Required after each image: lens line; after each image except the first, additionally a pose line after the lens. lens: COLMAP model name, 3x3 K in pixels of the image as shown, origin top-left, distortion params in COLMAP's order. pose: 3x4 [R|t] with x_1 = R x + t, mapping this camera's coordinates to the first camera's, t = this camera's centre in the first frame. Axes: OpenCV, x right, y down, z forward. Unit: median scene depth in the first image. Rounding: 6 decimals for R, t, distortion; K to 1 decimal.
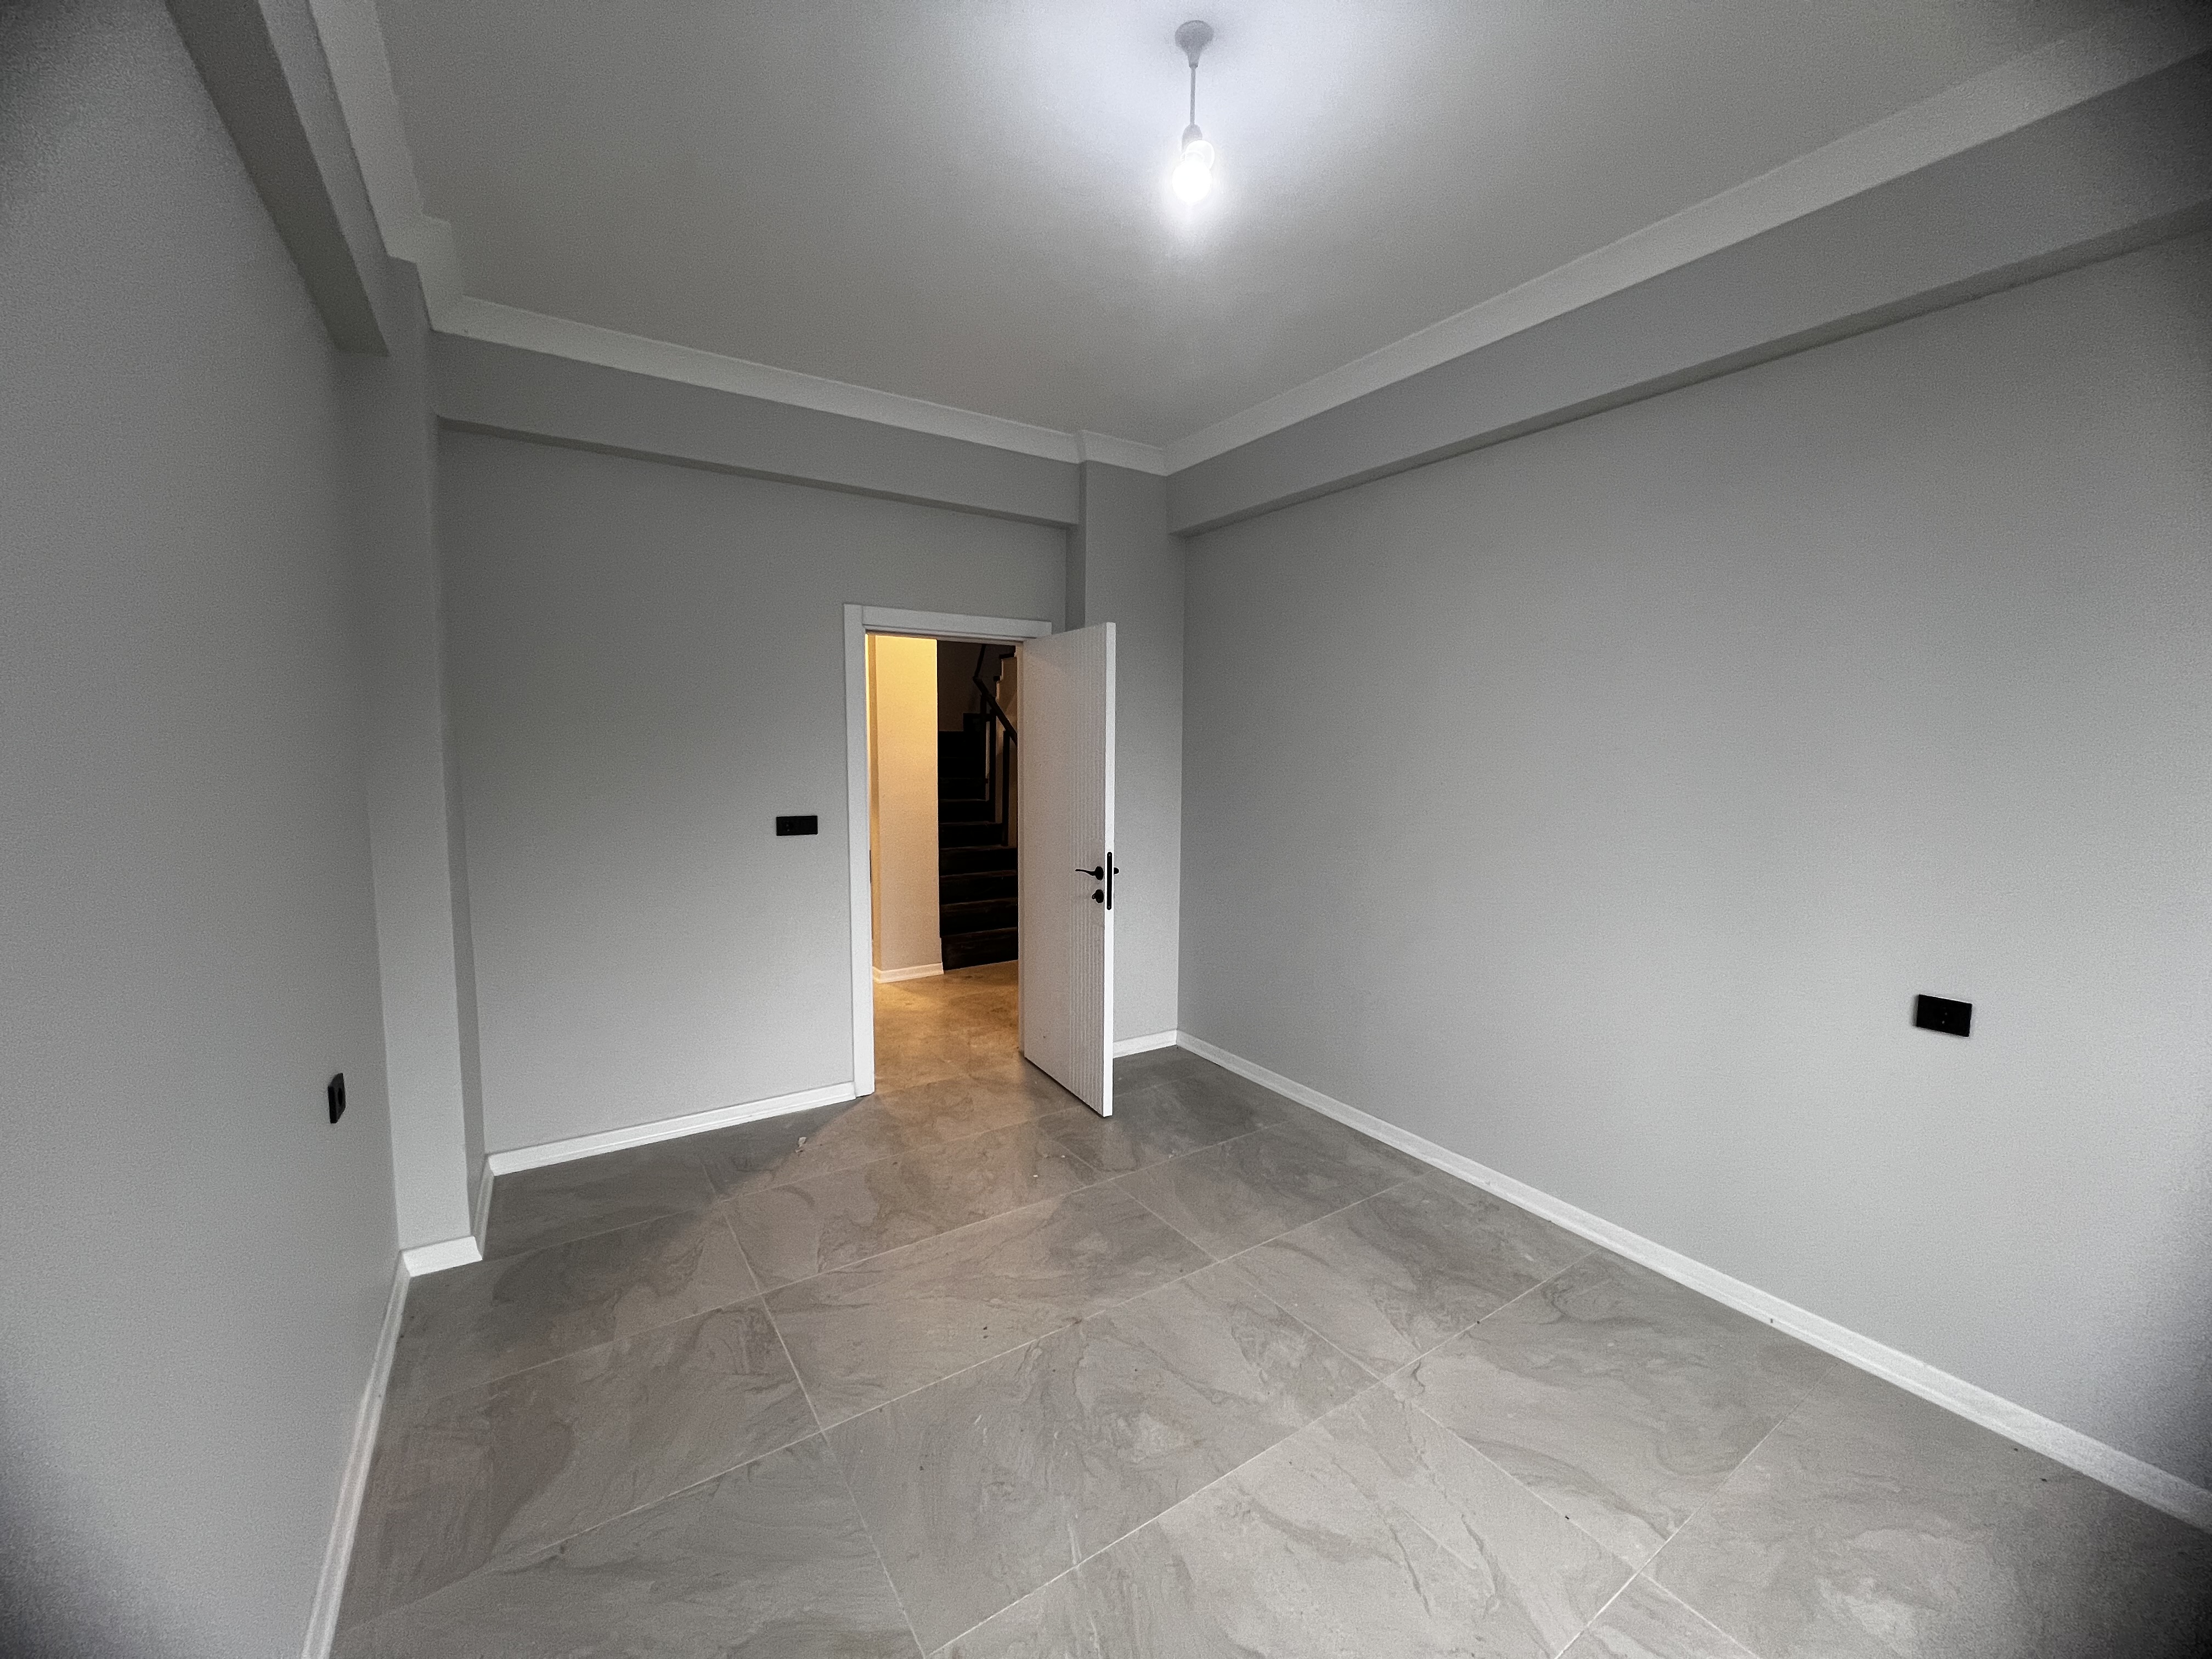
lens RADIAL K [[880.8, 0, 1100.6], [0, 880.8, 824.9], [0, 0, 1]] dist [-0.001222, -0.000070]
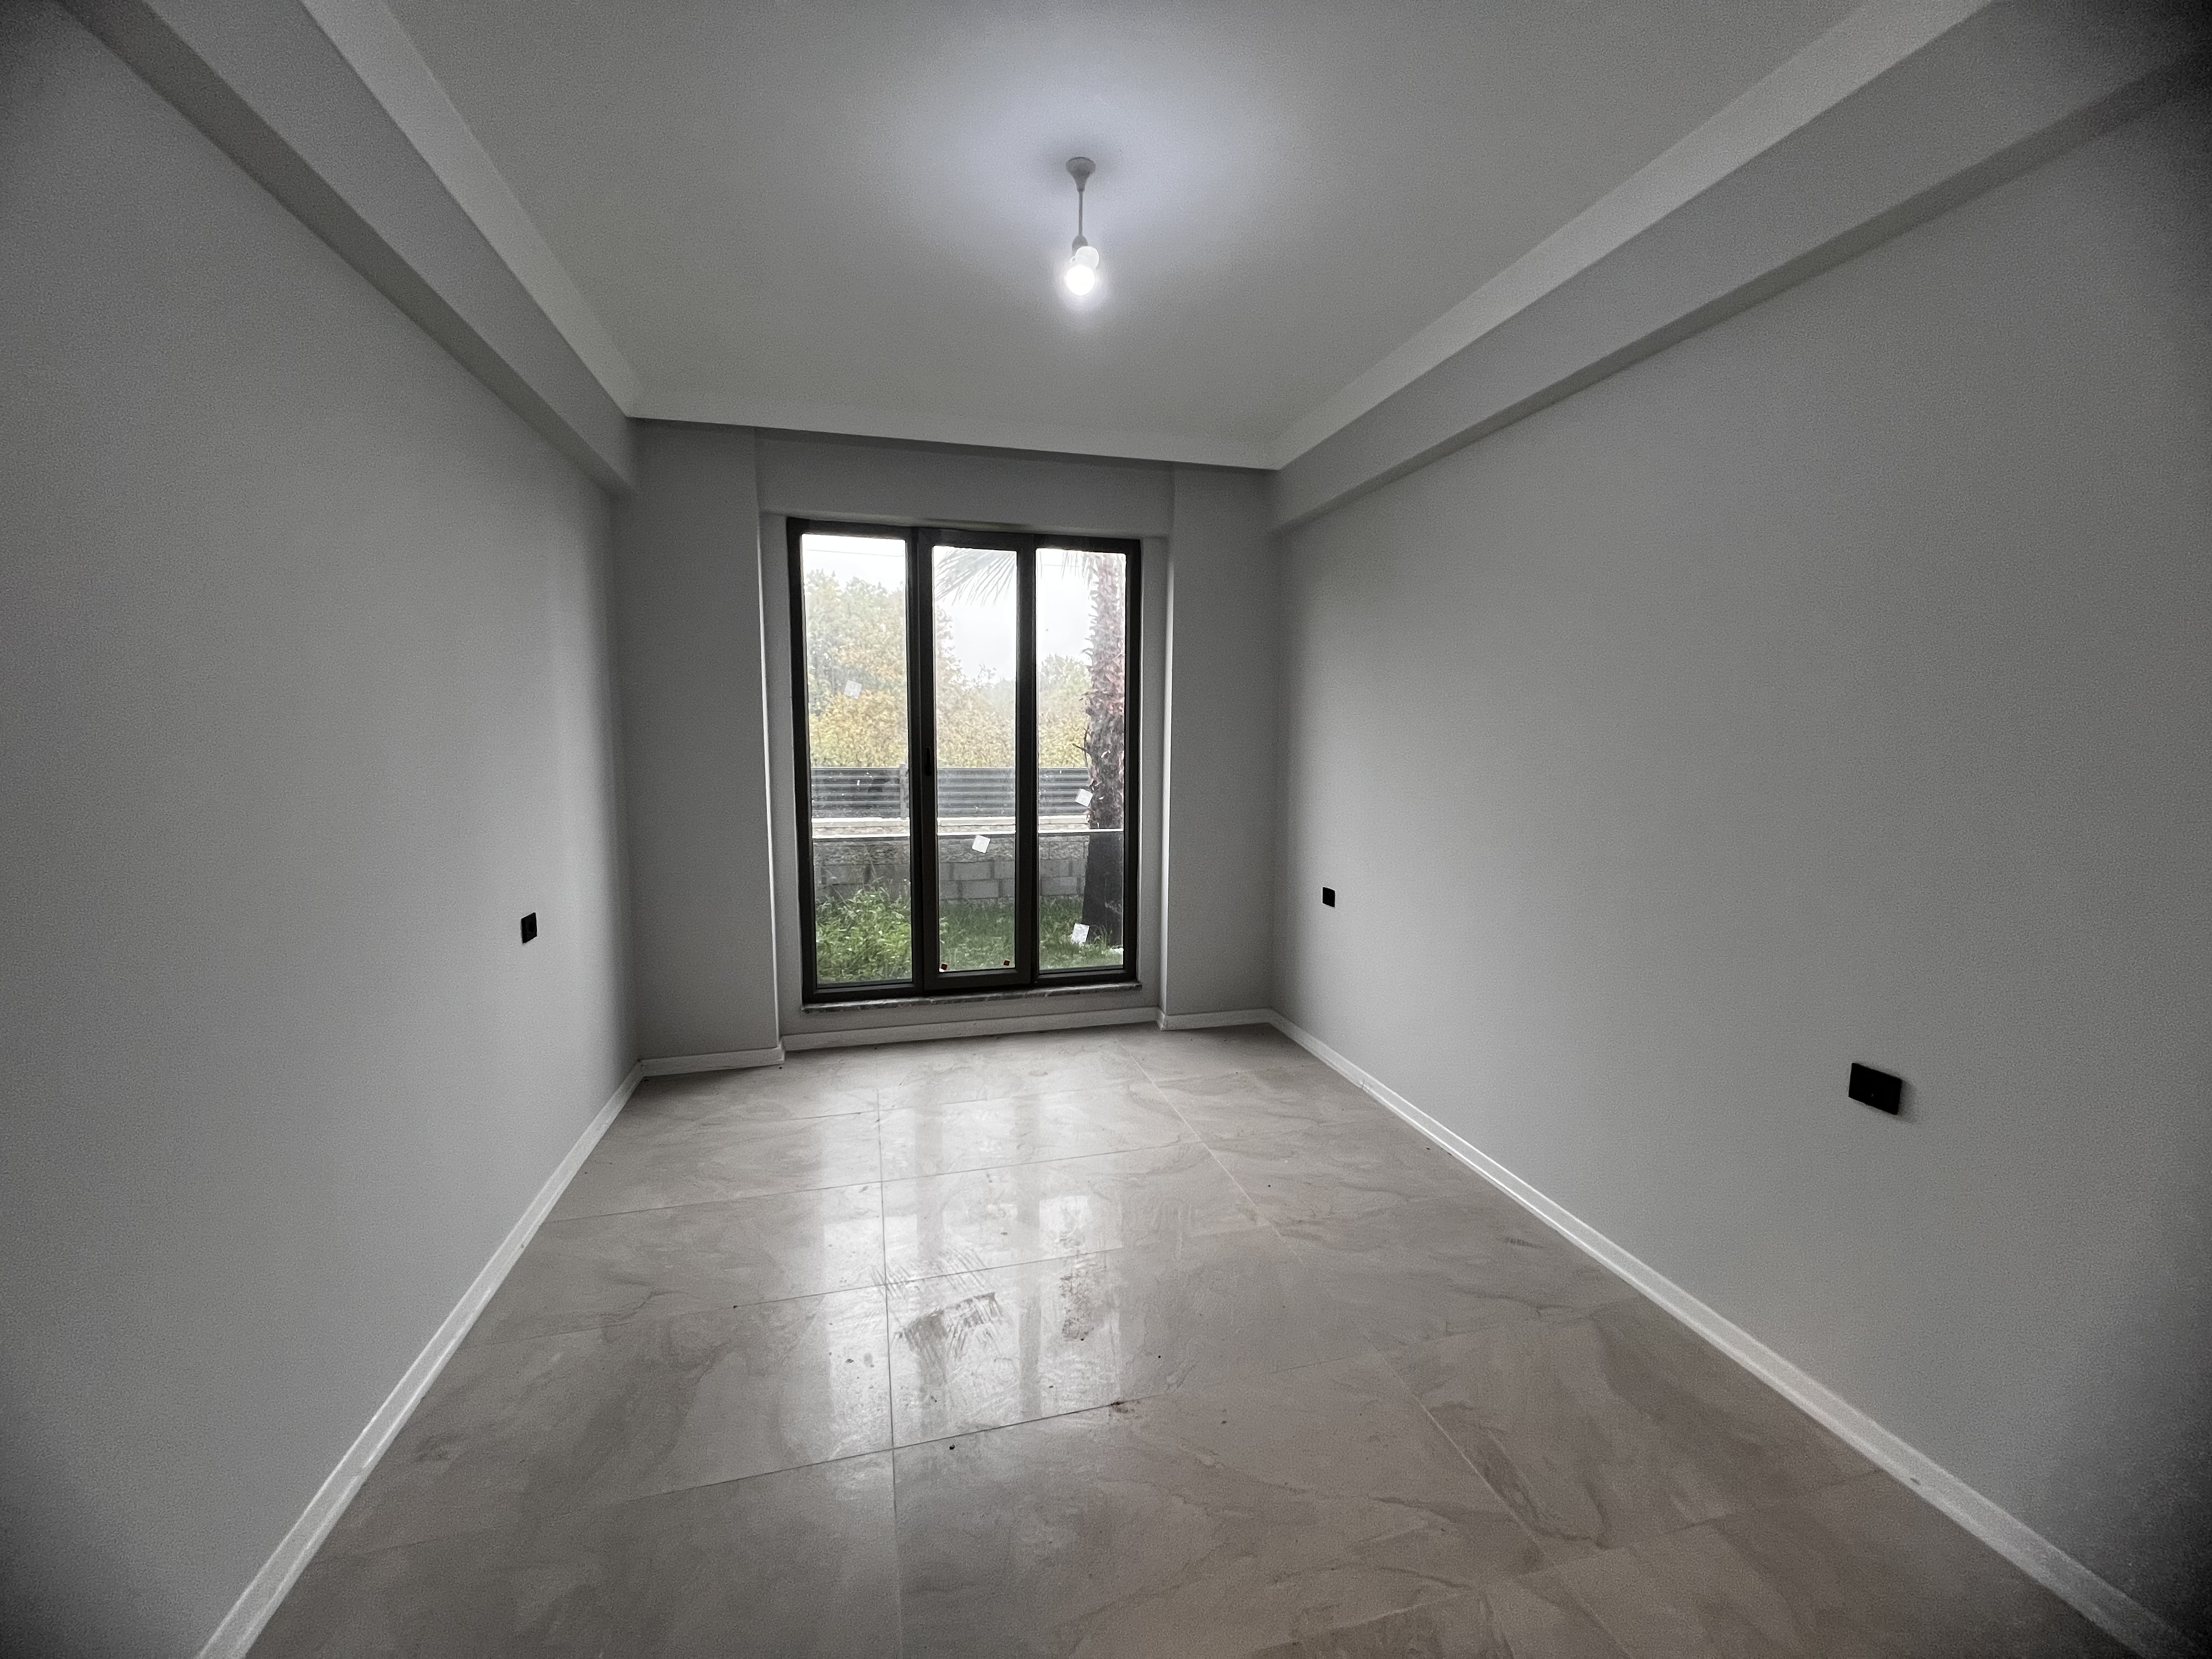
lens RADIAL K [[880.8, 0, 1100.6], [0, 880.8, 824.9], [0, 0, 1]] dist [-0.001222, -0.000070]
pose [[-0.948124, -0.040370, 0.315326, -0.287552], [0.018924, 0.982978, 0.182749, -0.165288], [-0.317336, 0.179236, -0.931221, 1.888615]]
